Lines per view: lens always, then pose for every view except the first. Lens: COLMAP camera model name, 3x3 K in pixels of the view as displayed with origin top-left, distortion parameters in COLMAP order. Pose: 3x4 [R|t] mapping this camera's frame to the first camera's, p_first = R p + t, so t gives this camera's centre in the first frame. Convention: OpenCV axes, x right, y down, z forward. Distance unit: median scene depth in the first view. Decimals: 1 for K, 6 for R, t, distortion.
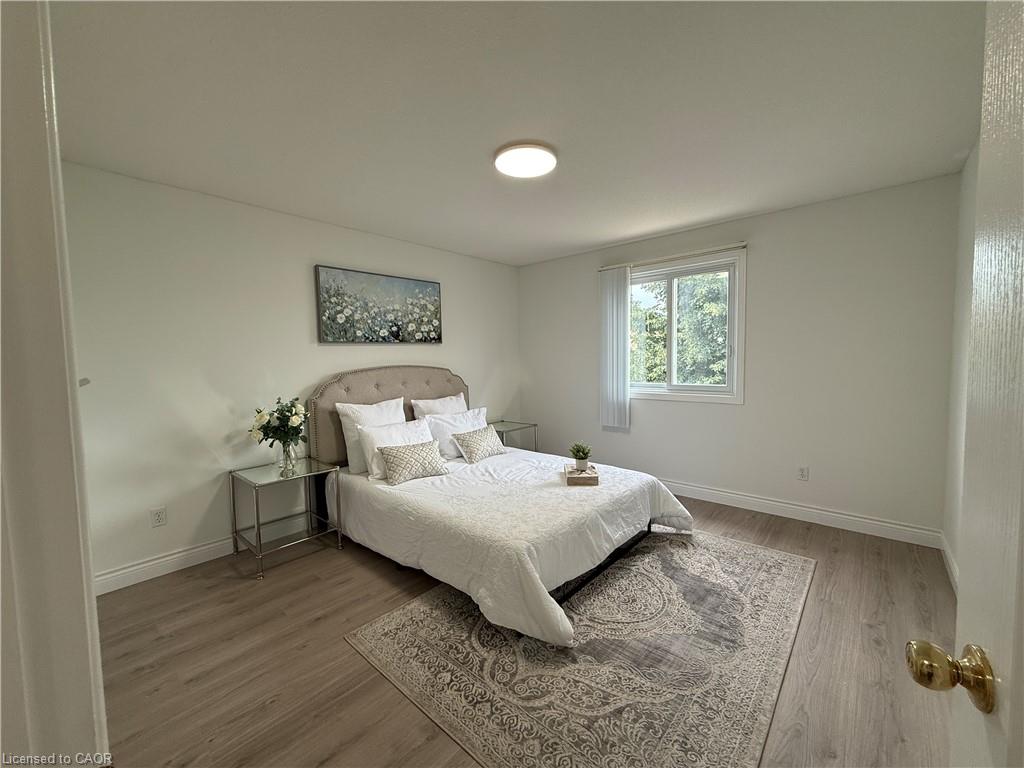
lens RADIAL K [[414.0, 0, 513.5], [0, 414.0, 382.2], [0, 0, 1]] dist [-0.002244, 0.000947]
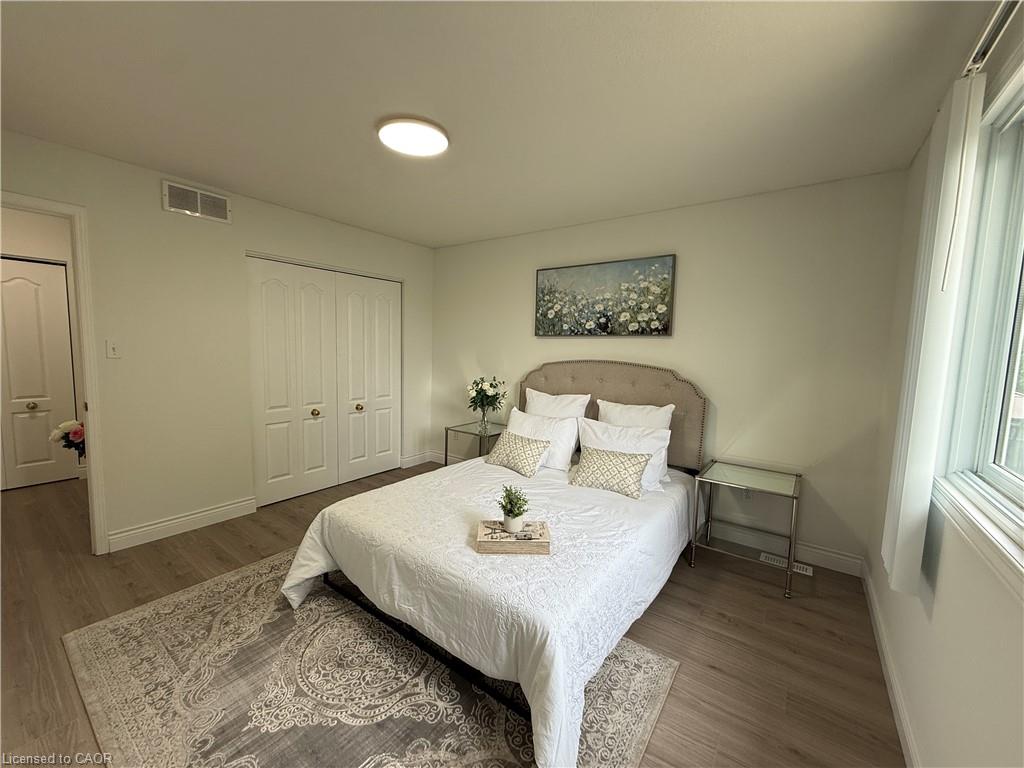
lens RADIAL K [[414.0, 0, 511.3], [0, 414.0, 384.6], [0, 0, 1]] dist [-0.002244, 0.000947]
pose [[0.077781, 0.119027, -0.989840, 0.636887], [-0.080611, 0.990348, 0.112753, -0.076298], [0.993706, 0.071022, 0.086625, 0.744959]]
